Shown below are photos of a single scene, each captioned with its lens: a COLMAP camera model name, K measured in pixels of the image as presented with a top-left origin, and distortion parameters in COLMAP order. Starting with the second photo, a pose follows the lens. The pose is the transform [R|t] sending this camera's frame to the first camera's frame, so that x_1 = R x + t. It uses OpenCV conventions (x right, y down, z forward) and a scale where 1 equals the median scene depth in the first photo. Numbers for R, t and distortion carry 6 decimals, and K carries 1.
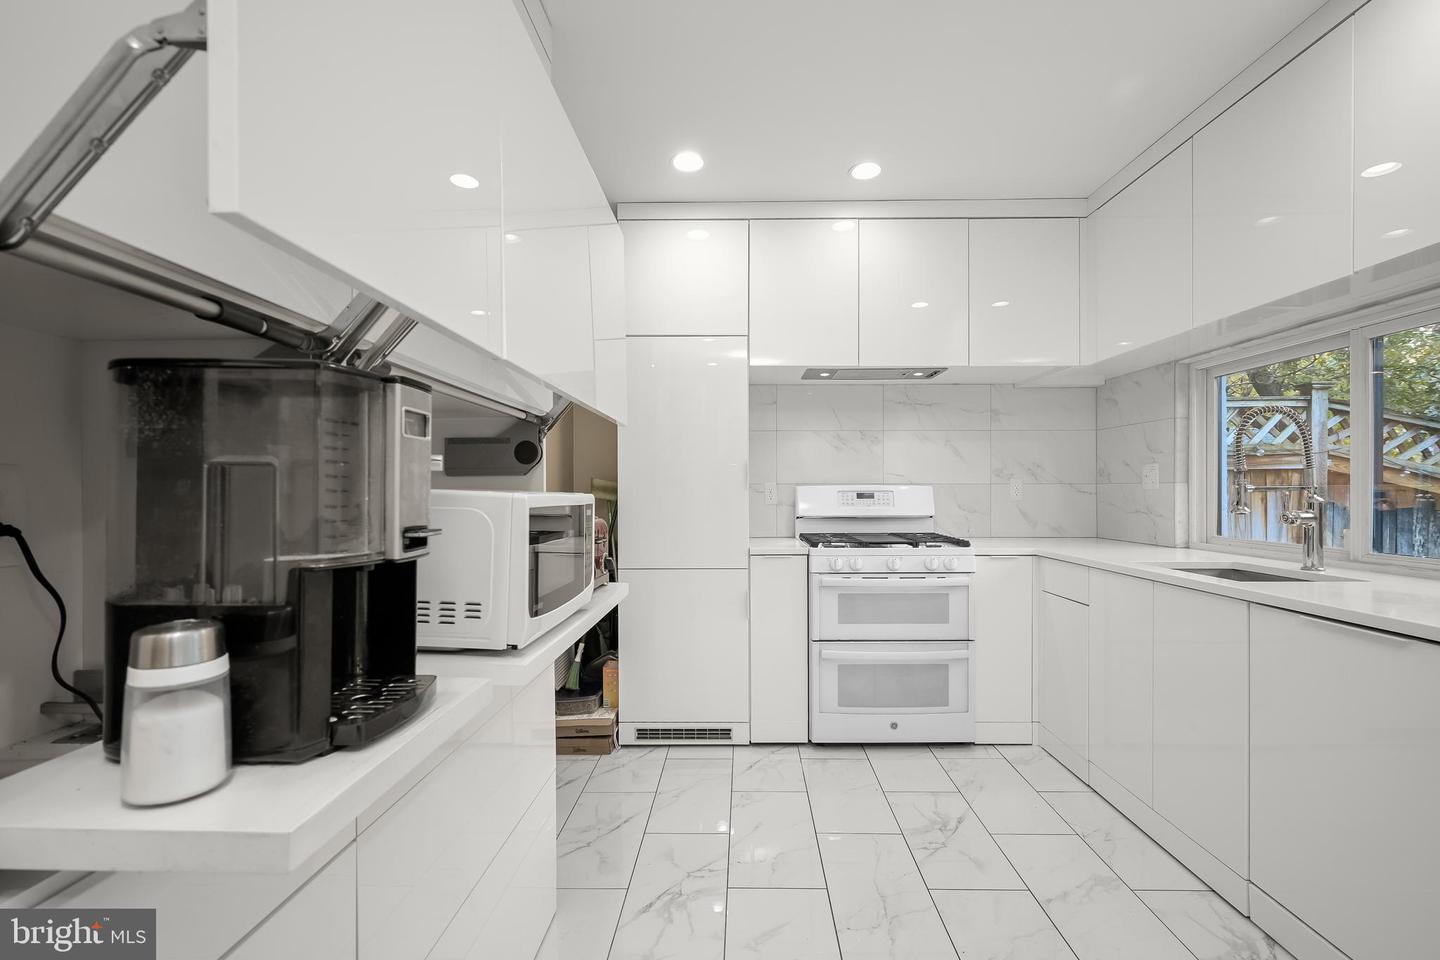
lens RADIAL K [[619.1, 0, 726.9], [0, 619.1, 490.5], [0, 0, 1]] dist [-0.000323, 0.000510]
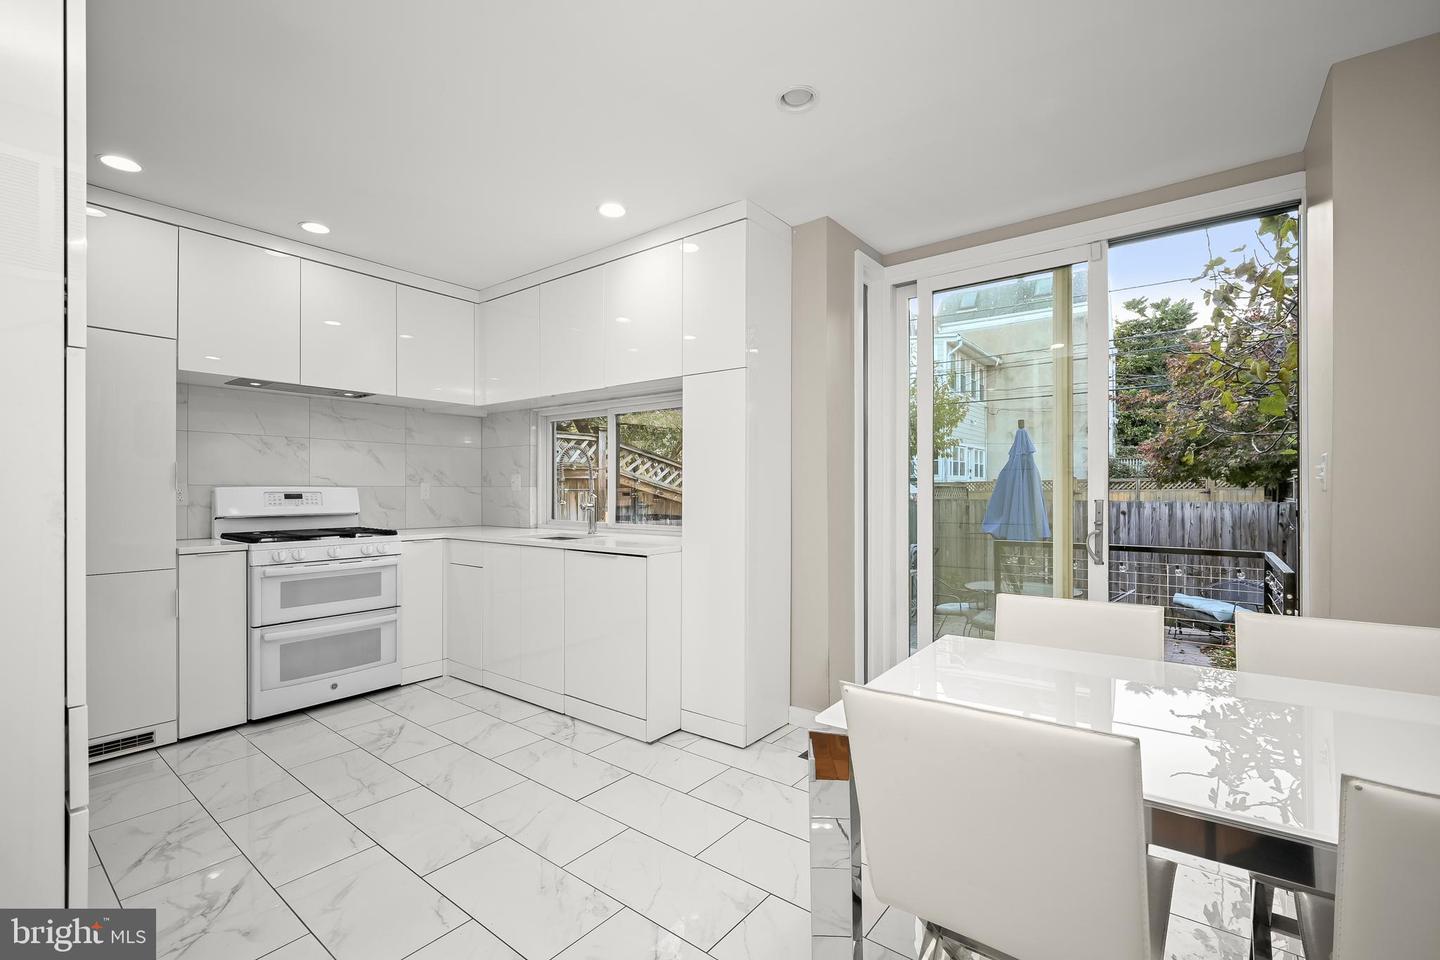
lens RADIAL K [[619.1, 0, 719.6], [0, 619.1, 489.5], [0, 0, 1]] dist [-0.000323, 0.000510]
pose [[0.596125, 0.002368, 0.802888, -0.251458], [0.001438, 0.999991, -0.004016, 0.001843], [-0.802890, 0.003549, 0.596116, -0.324147]]
